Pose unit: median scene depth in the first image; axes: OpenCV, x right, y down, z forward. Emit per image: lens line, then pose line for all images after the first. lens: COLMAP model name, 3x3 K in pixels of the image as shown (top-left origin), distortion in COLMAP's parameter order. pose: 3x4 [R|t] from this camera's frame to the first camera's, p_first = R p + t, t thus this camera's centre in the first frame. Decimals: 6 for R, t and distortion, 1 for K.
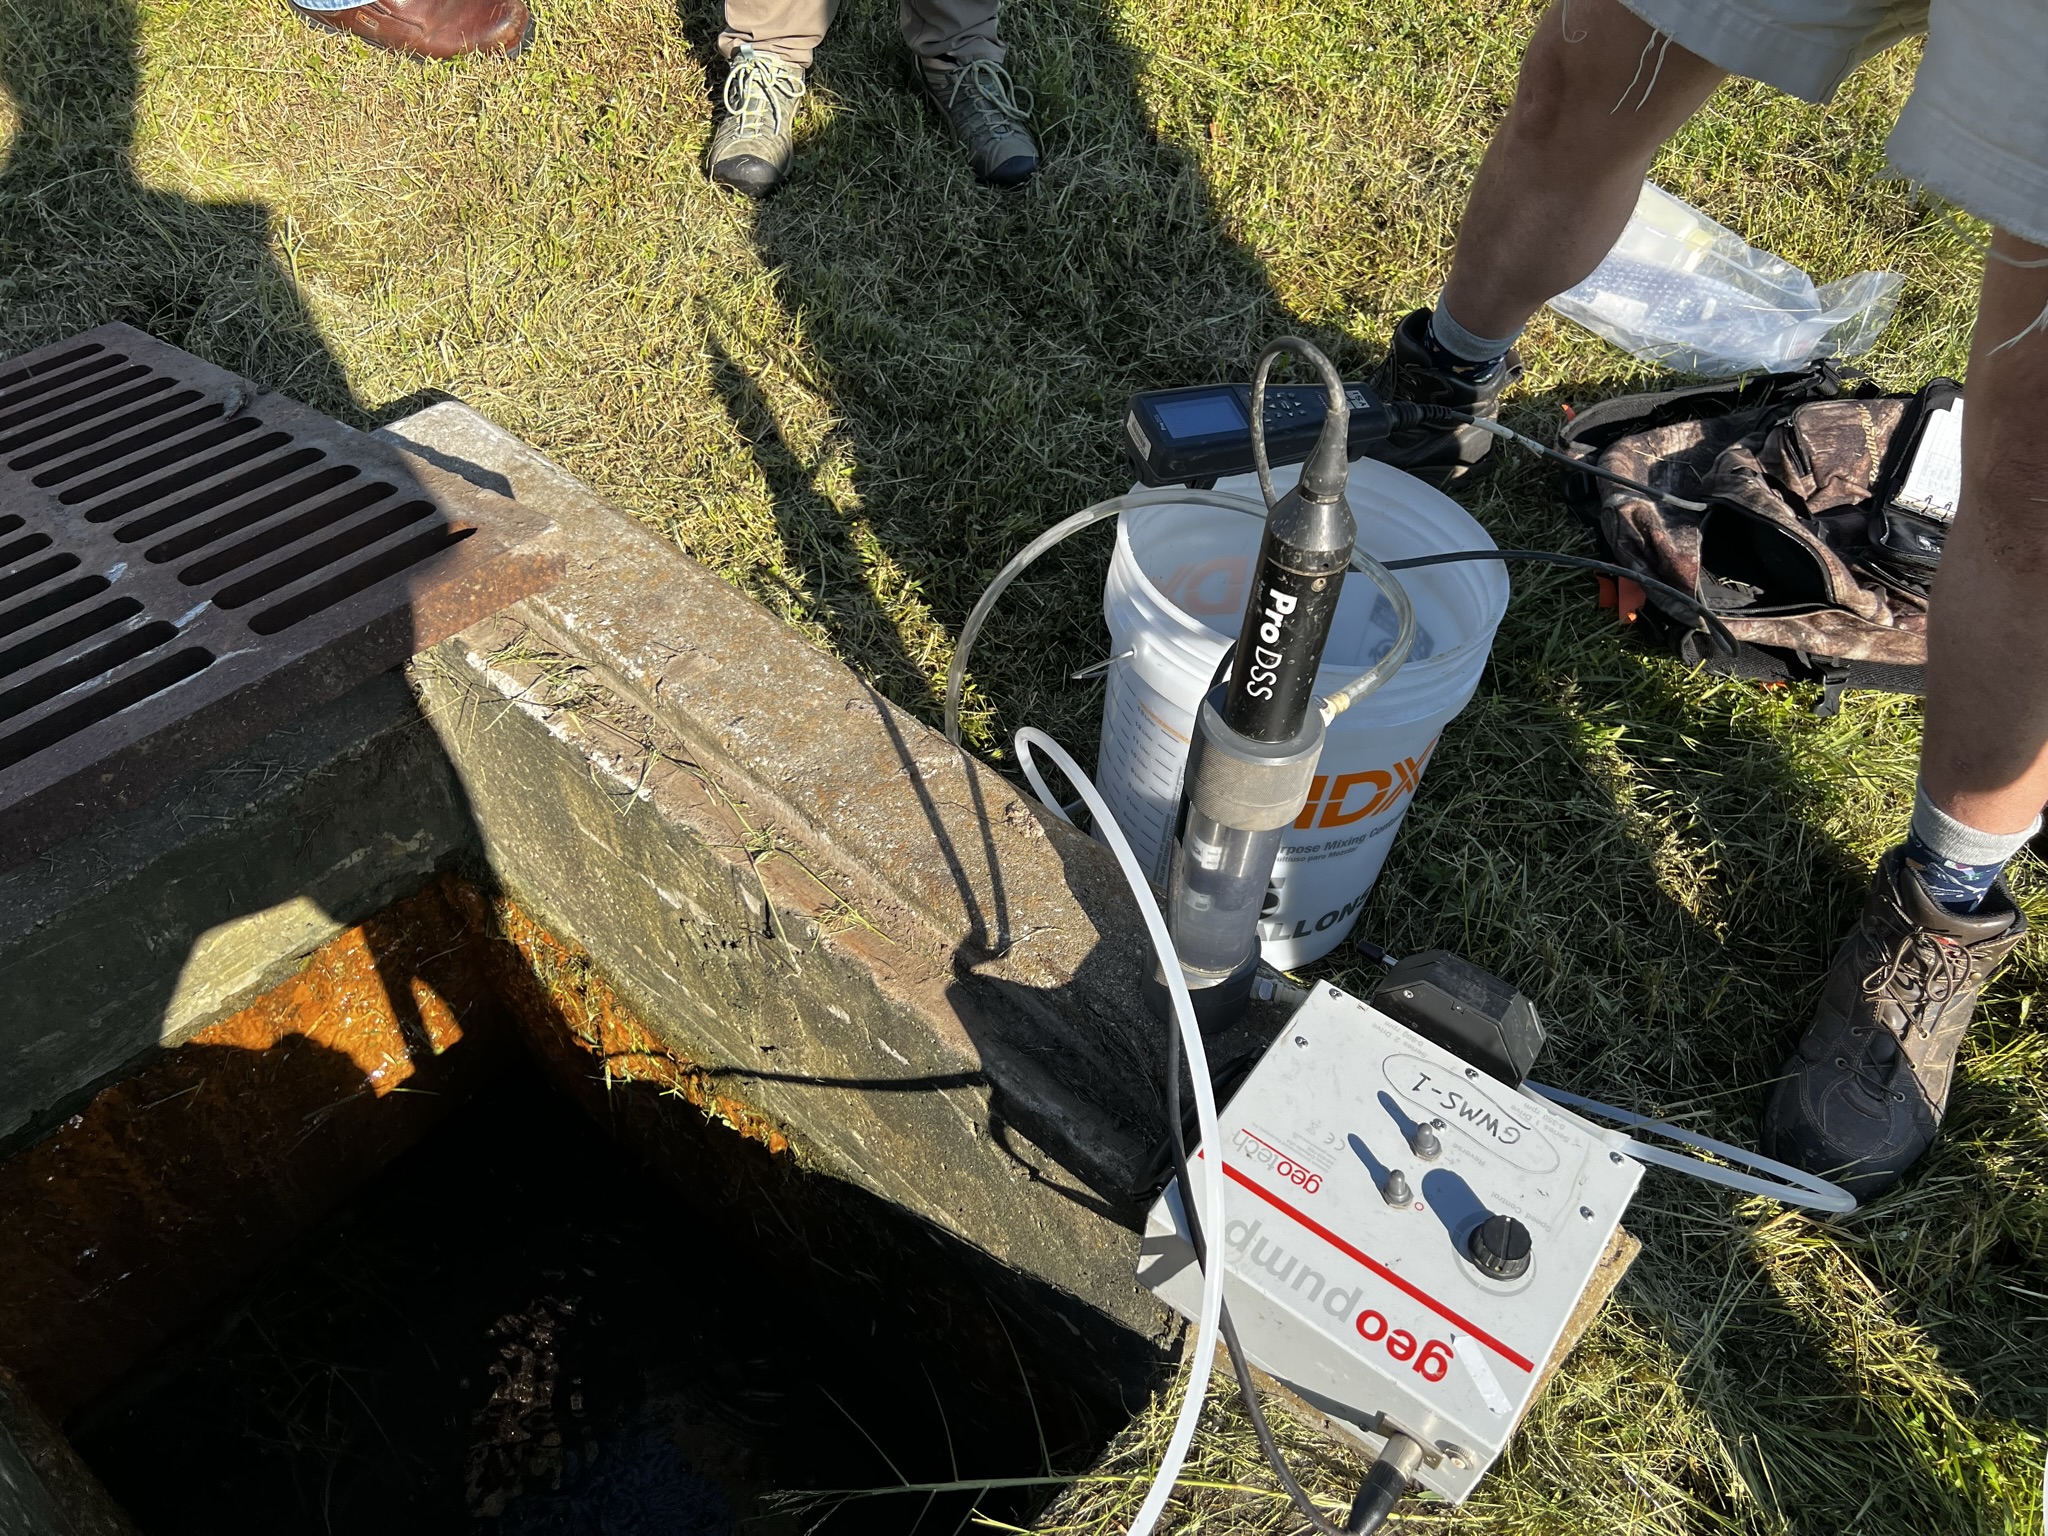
lens RADIAL K [[1543.1, 0, 1024.3], [0, 1543.1, 793.6], [0, 0, 1]] dist [0.060256, -0.071129]
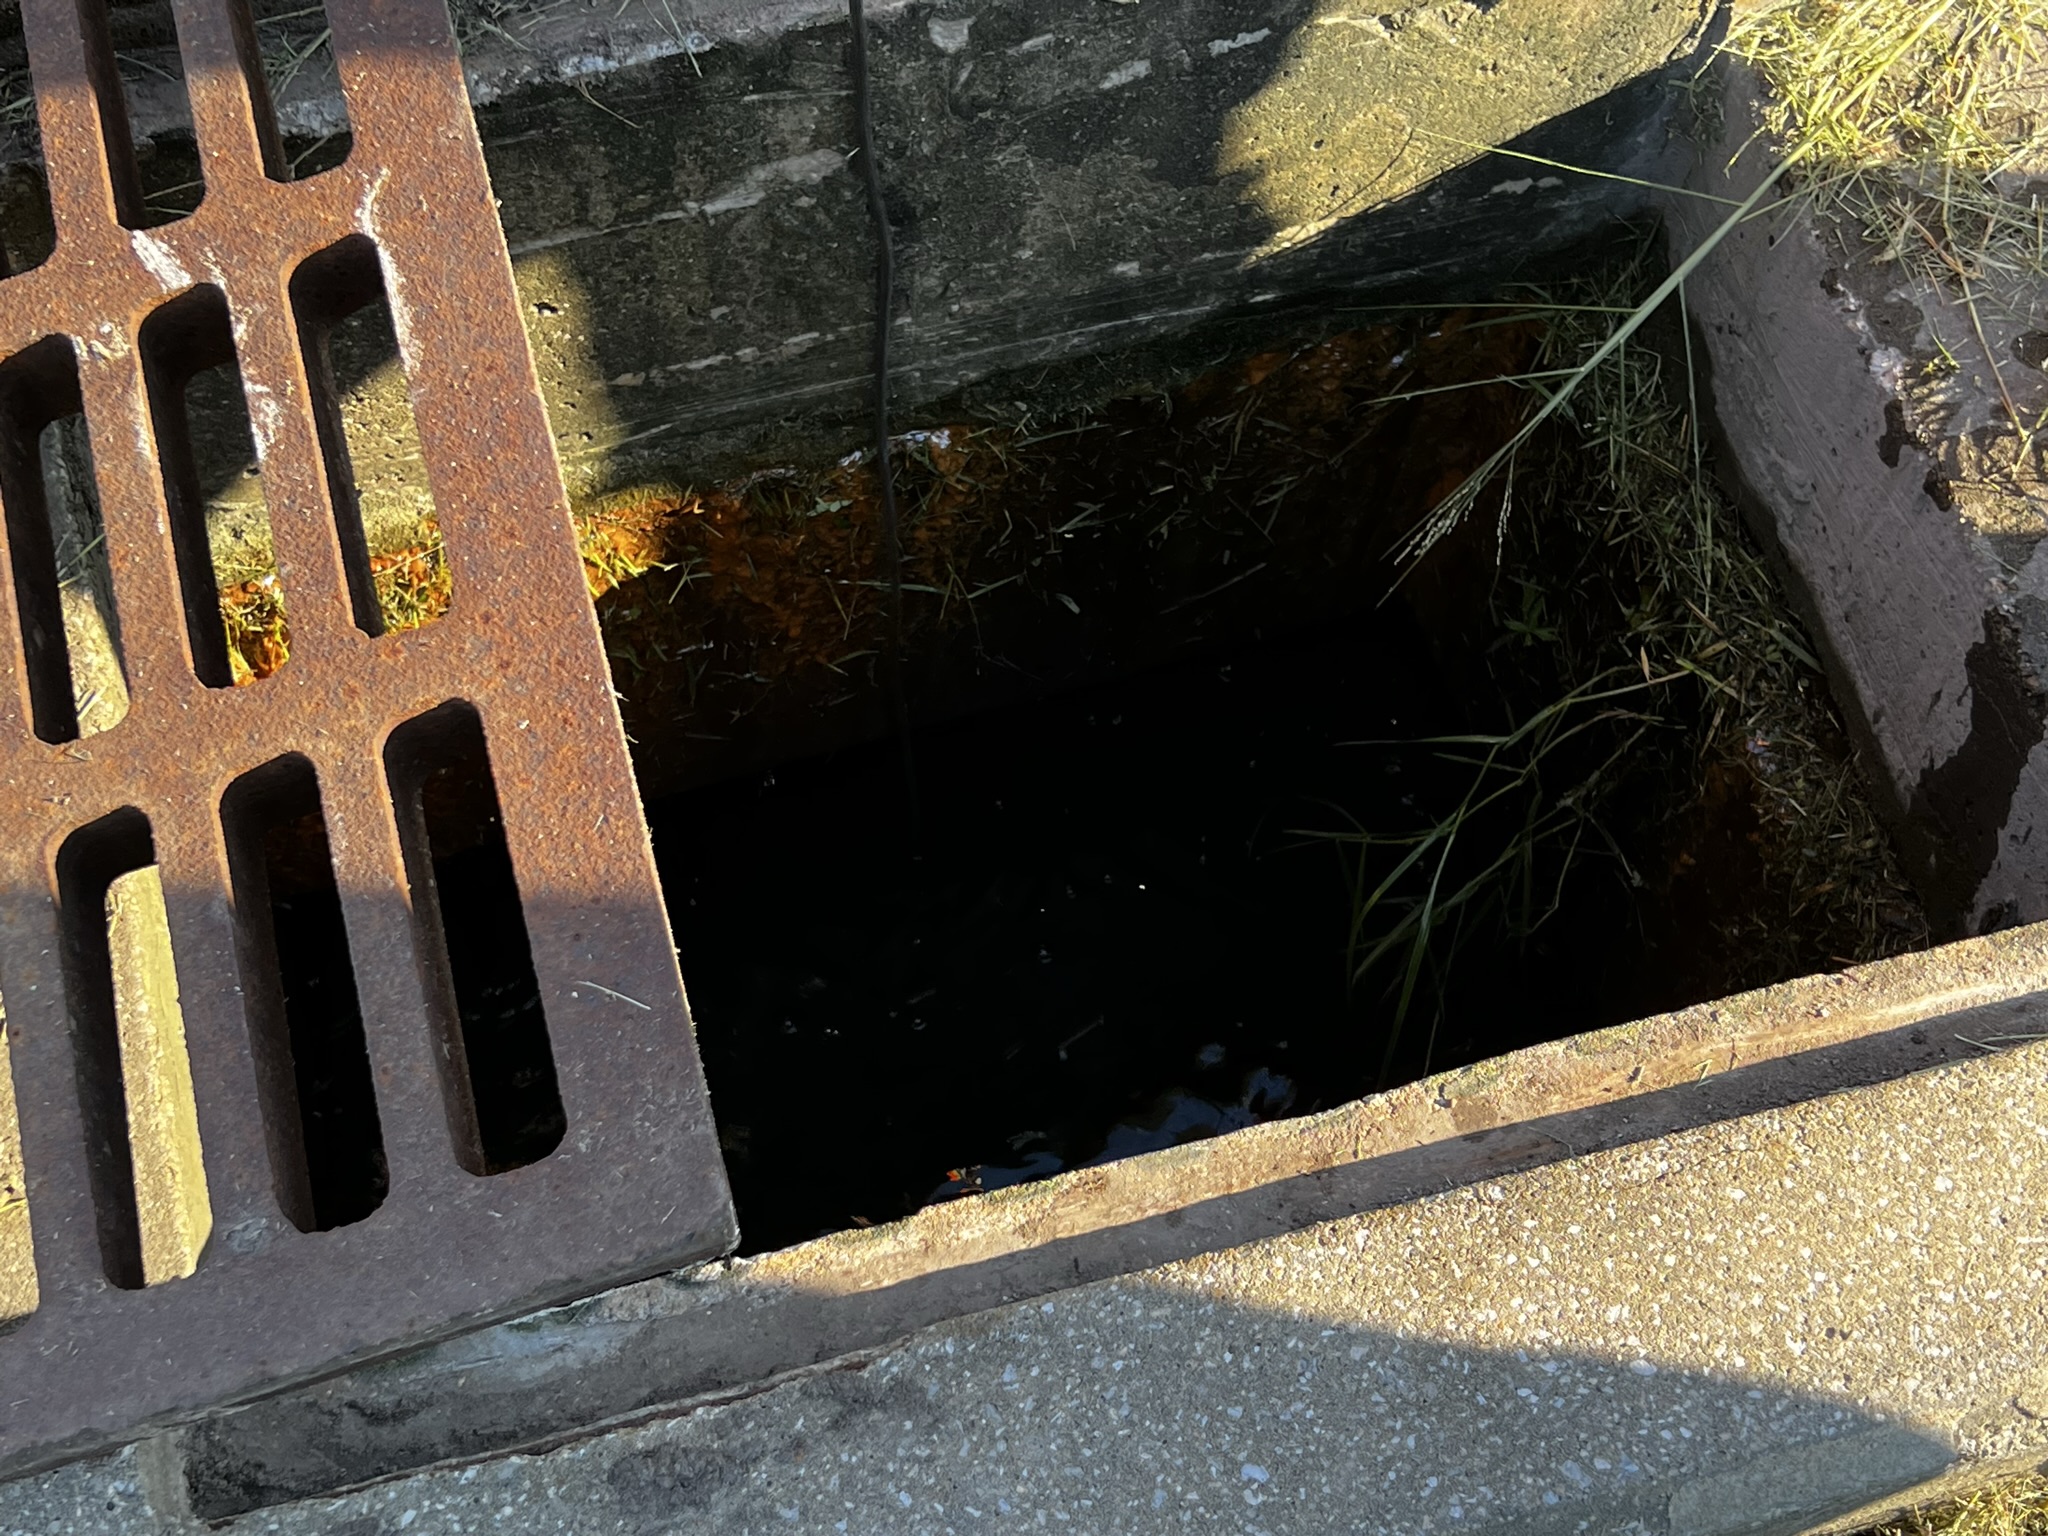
lens RADIAL K [[2814.2, 0, 1007.3], [0, 2814.2, 795.0], [0, 0, 1]] dist [0.081749, 0.000000]
pose [[0.532979, -0.769111, 0.352706, -0.768512], [0.608276, 0.638038, 0.472131, -0.251092], [-0.588161, -0.037093, 0.807893, 0.029310]]
